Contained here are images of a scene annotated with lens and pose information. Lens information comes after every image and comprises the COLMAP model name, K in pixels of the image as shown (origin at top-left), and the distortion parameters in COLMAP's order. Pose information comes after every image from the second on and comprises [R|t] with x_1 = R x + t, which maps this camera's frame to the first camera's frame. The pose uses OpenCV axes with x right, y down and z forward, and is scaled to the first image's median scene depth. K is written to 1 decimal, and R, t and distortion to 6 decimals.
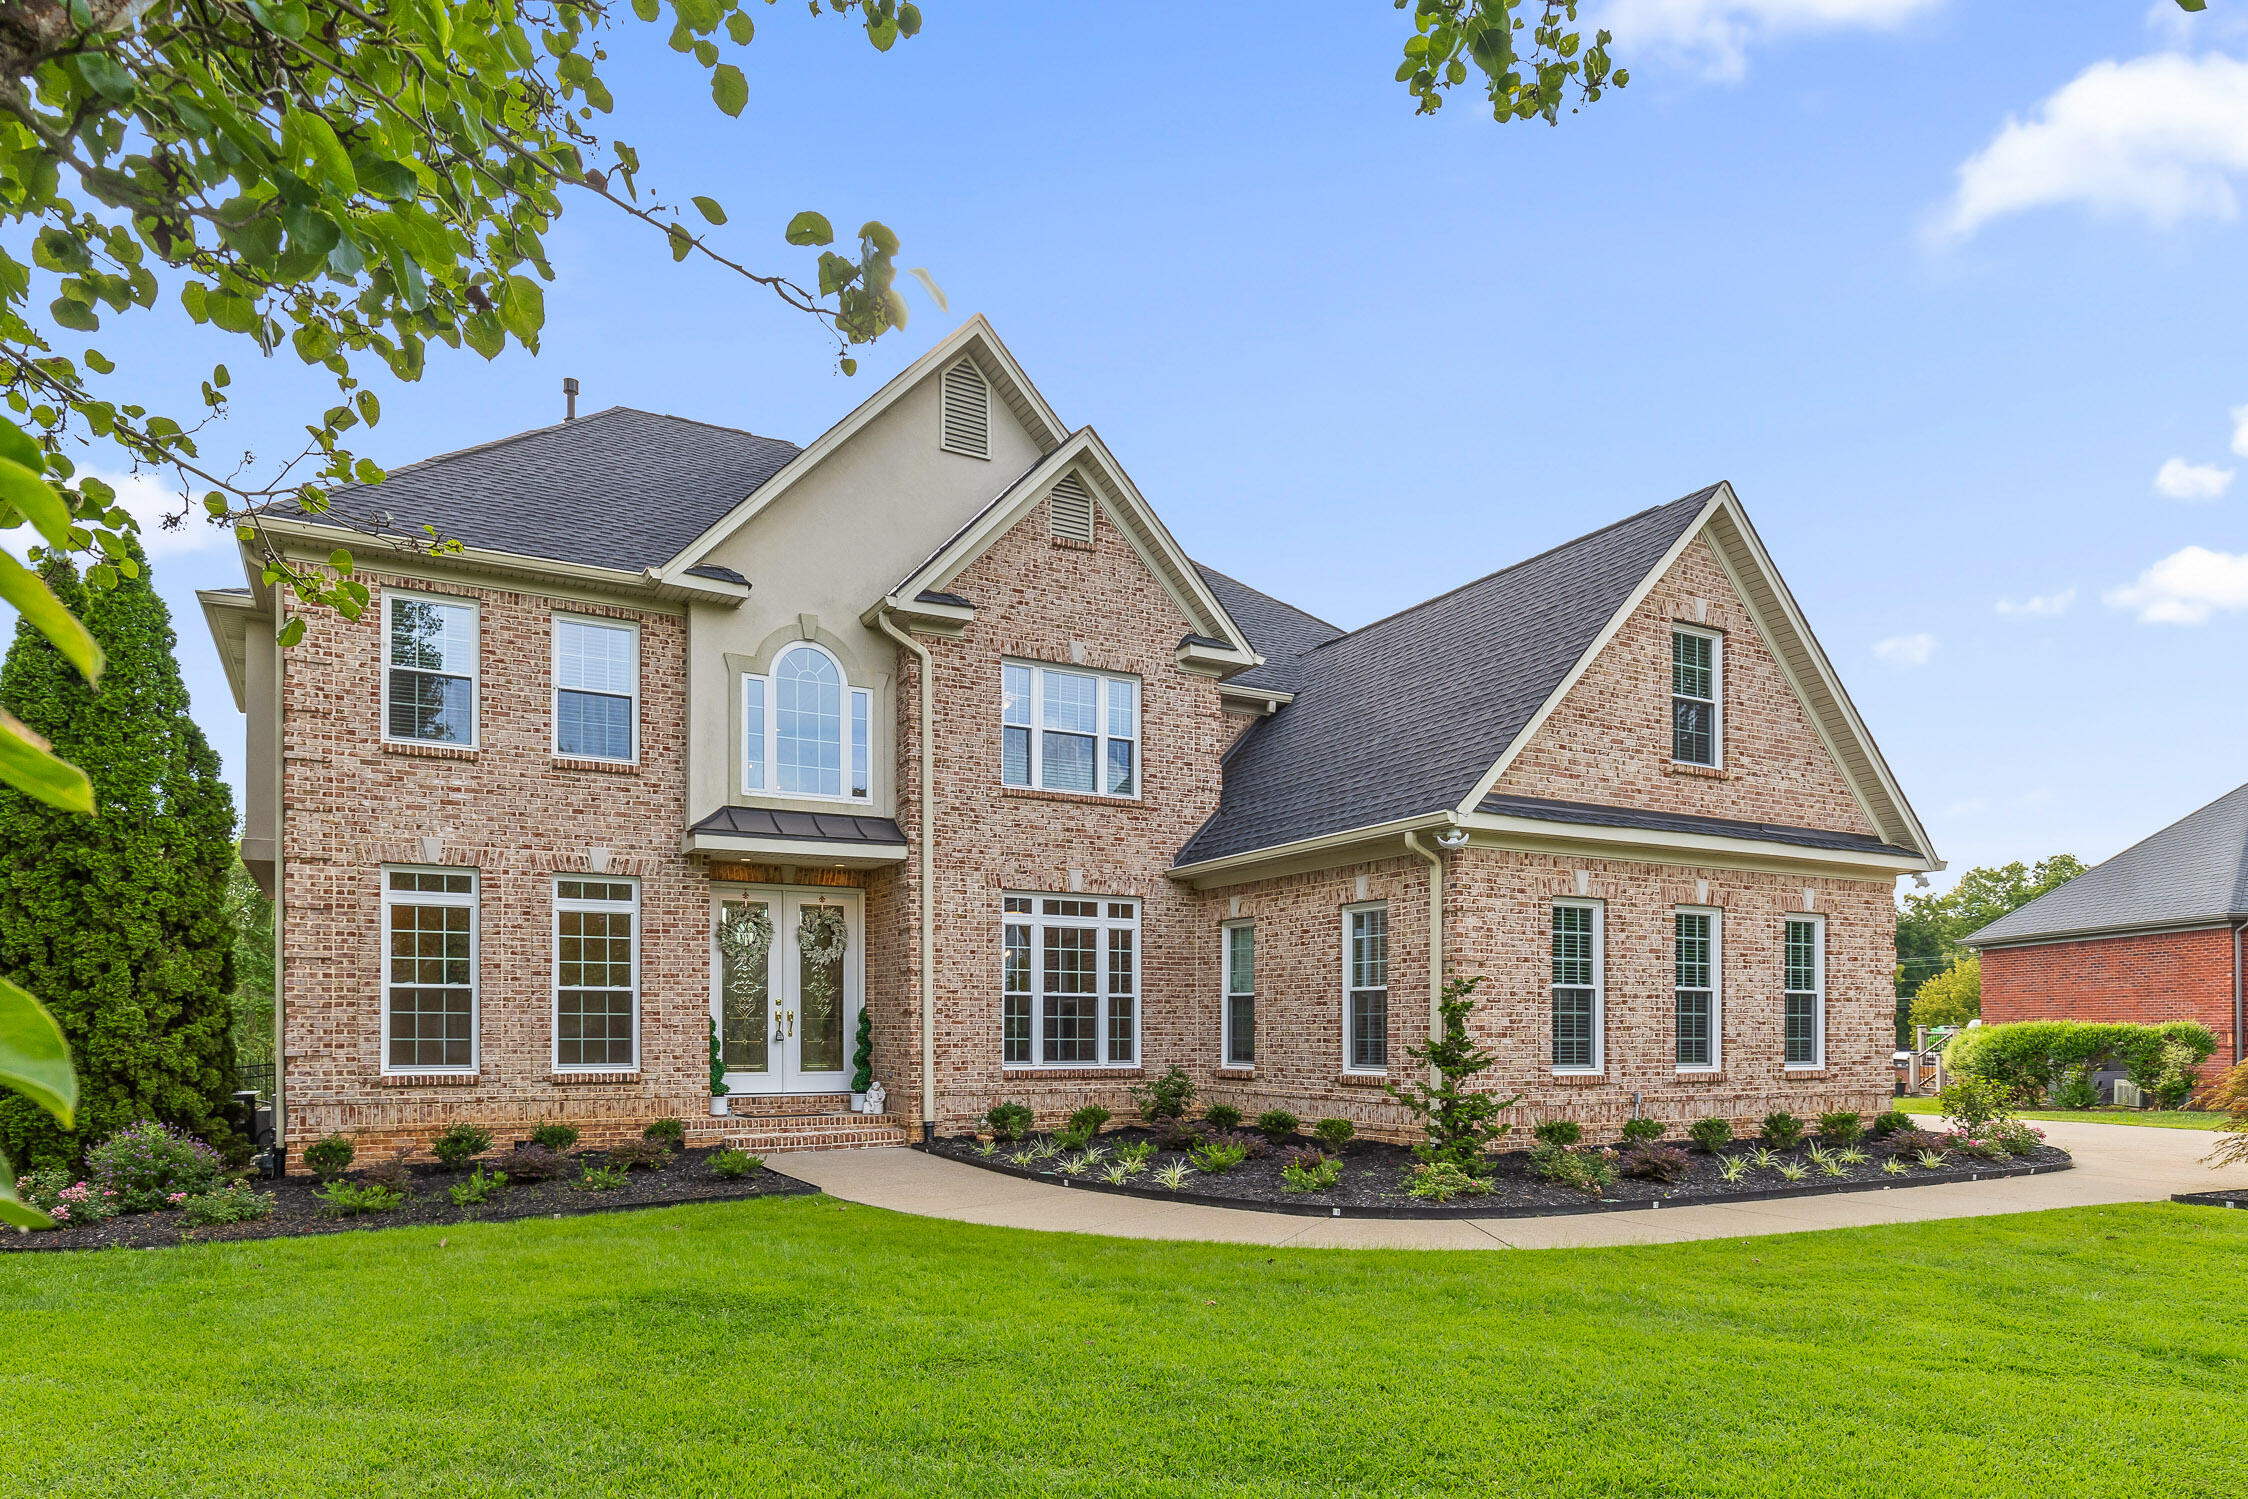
lens RADIAL K [[1349.4, 0, 1098.6], [0, 1349.4, 1039.9], [0, 0, 1]] dist [-0.000066, -0.003017]
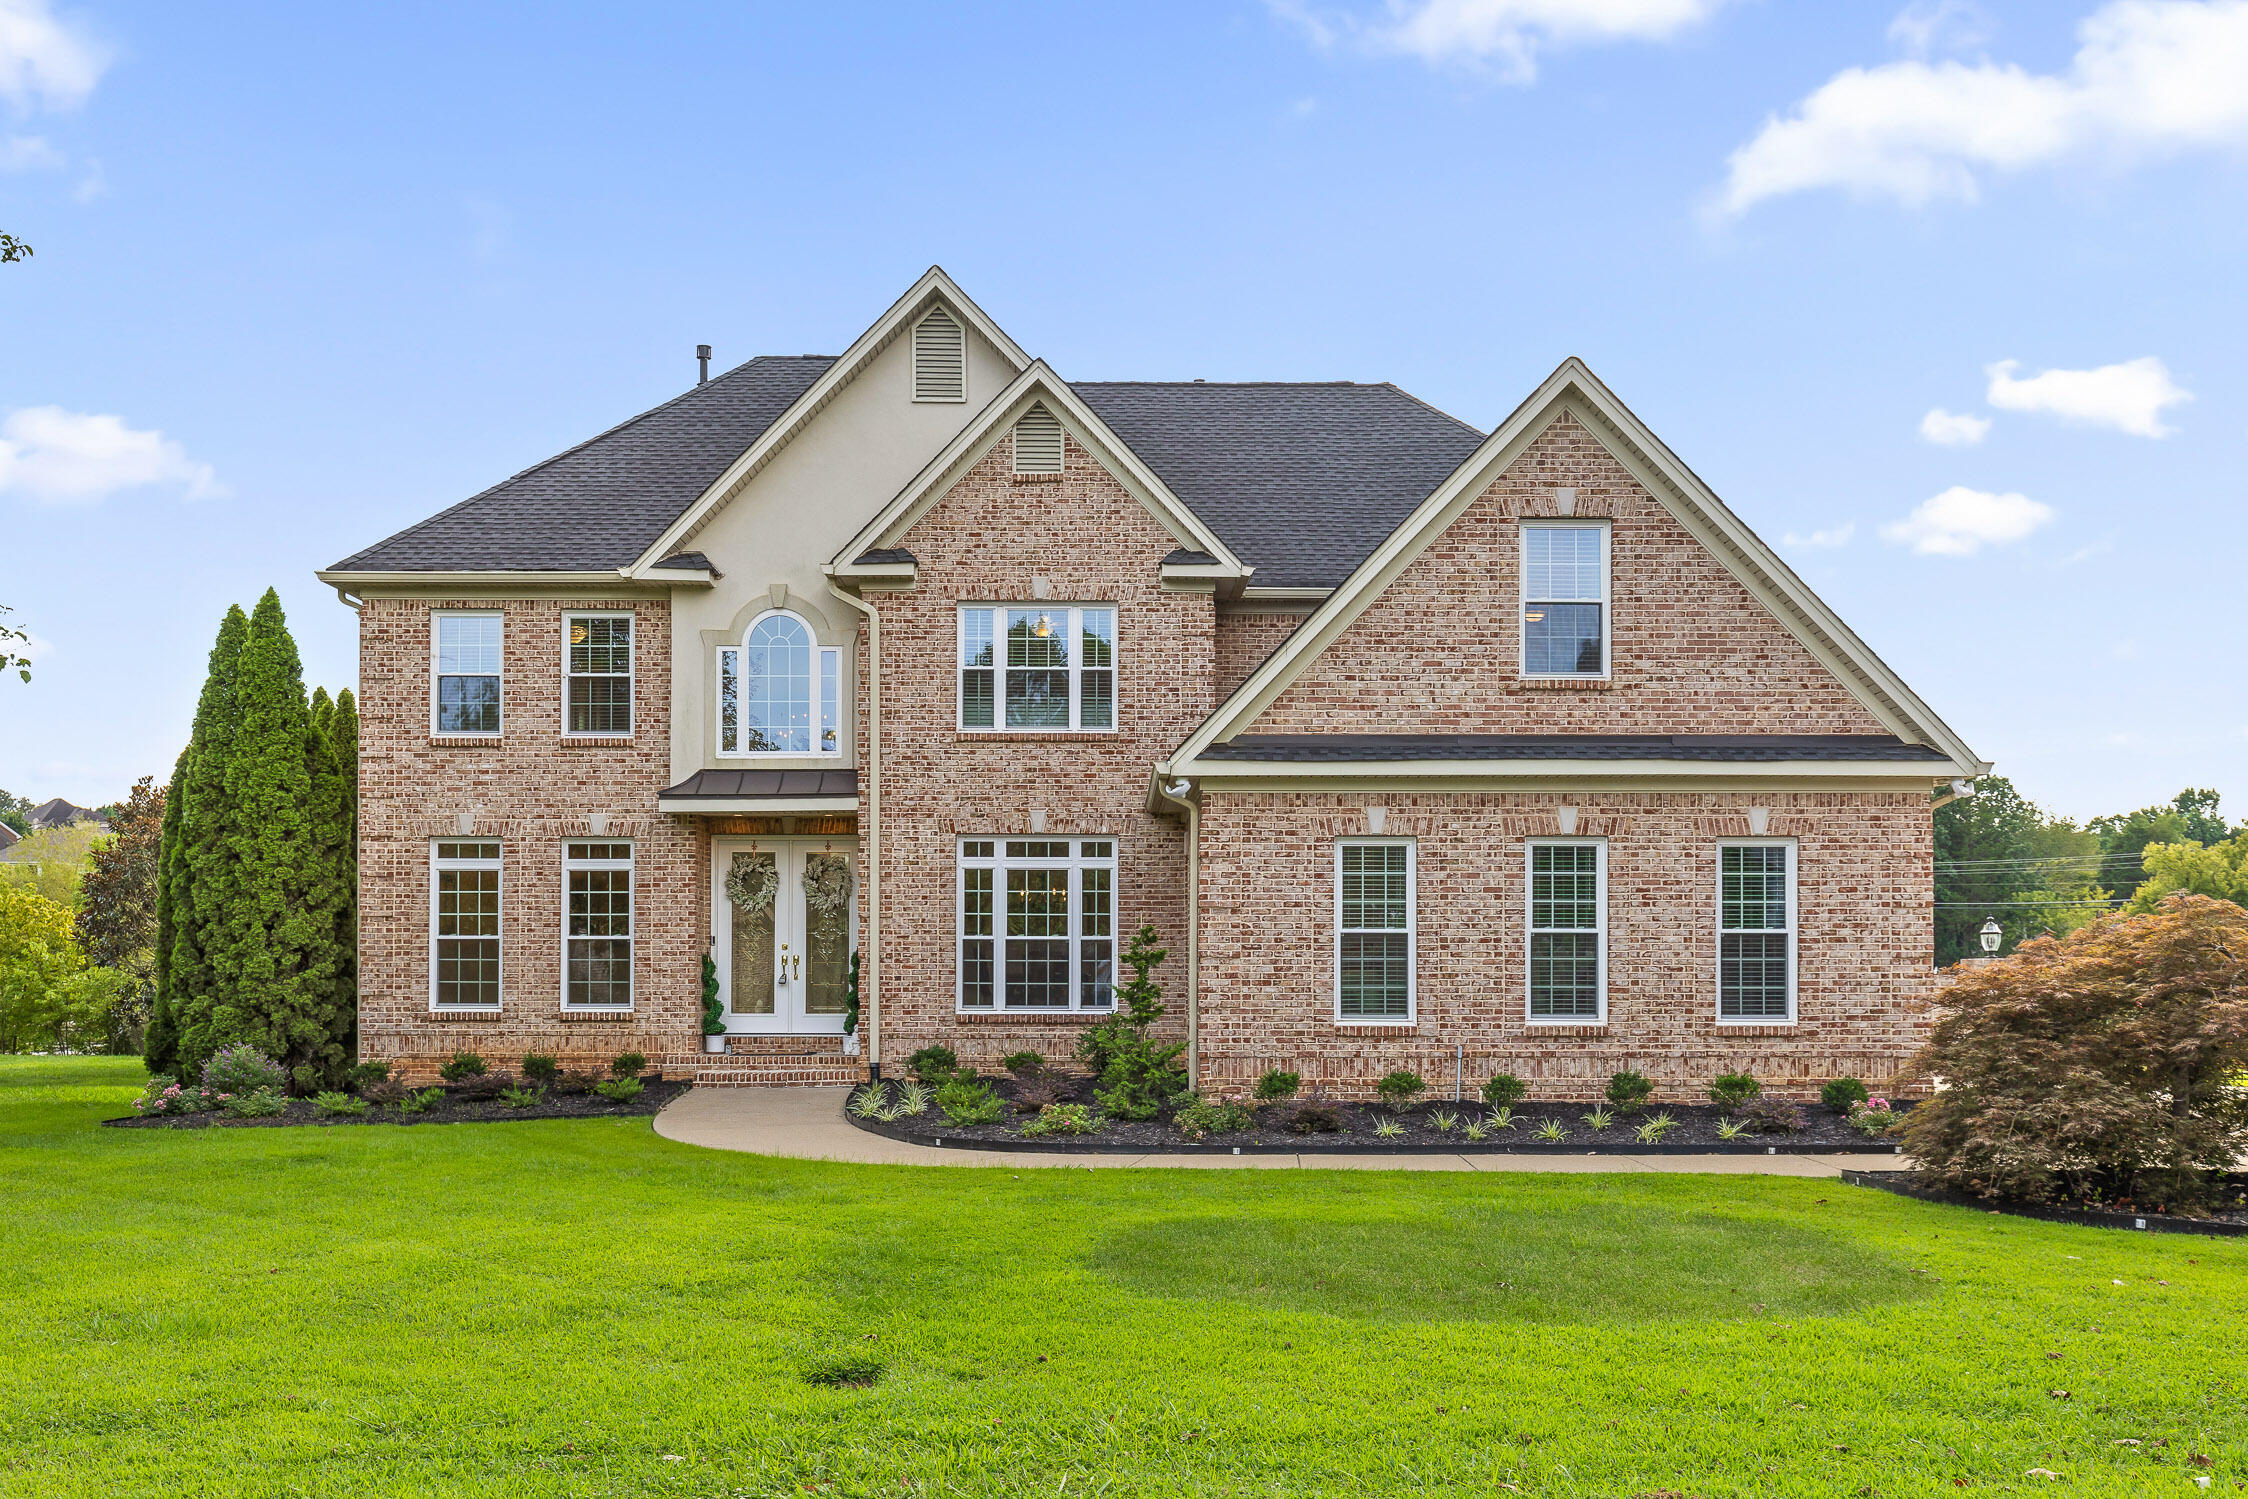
lens RADIAL K [[2098.7, 0, 1109.6], [0, 2098.7, 936.3], [0, 0, 1]] dist [0.009278, 0.000000]
pose [[0.881664, -0.005572, -0.471844, 0.823325], [-0.003089, 0.999841, -0.017580, -0.009181], [0.471867, 0.016957, 0.881507, -0.345096]]
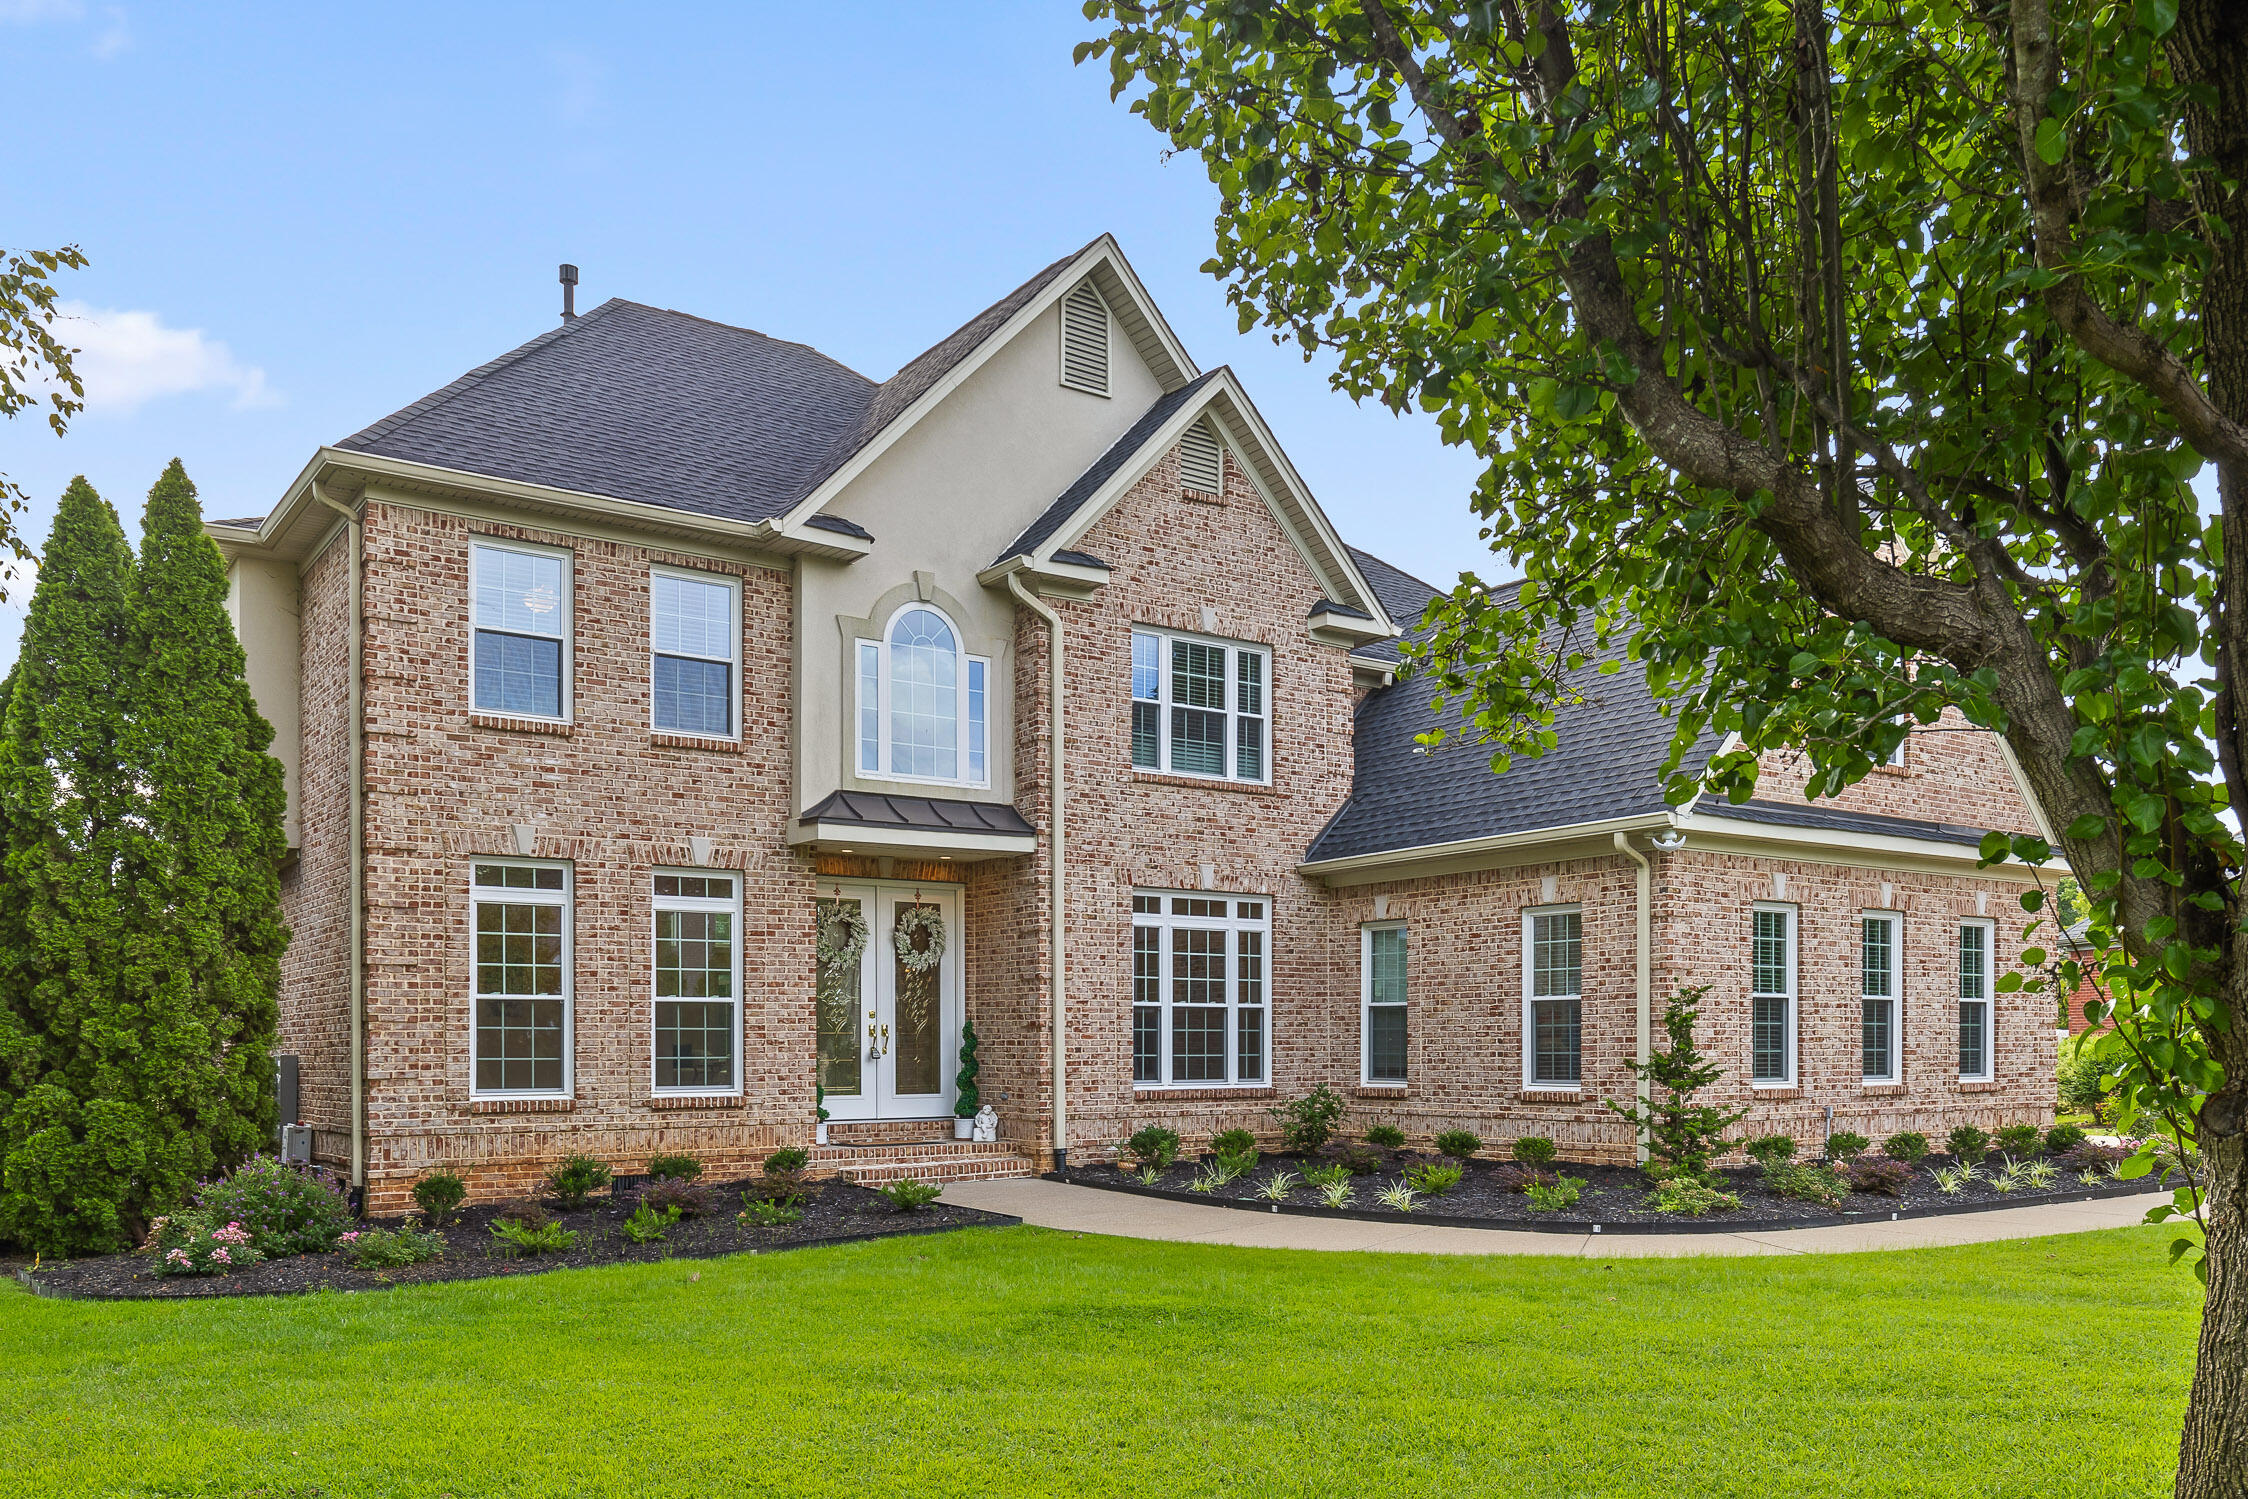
lens RADIAL K [[1749.9, 0, 1163.5], [0, 1749.9, 1070.0], [0, 0, 1]] dist [-0.004069, -0.006337]
pose [[0.990806, -0.007289, 0.135093, -0.223210], [0.006596, 0.999963, 0.005578, 0.002977], [-0.135129, -0.004636, 0.990817, -0.152410]]
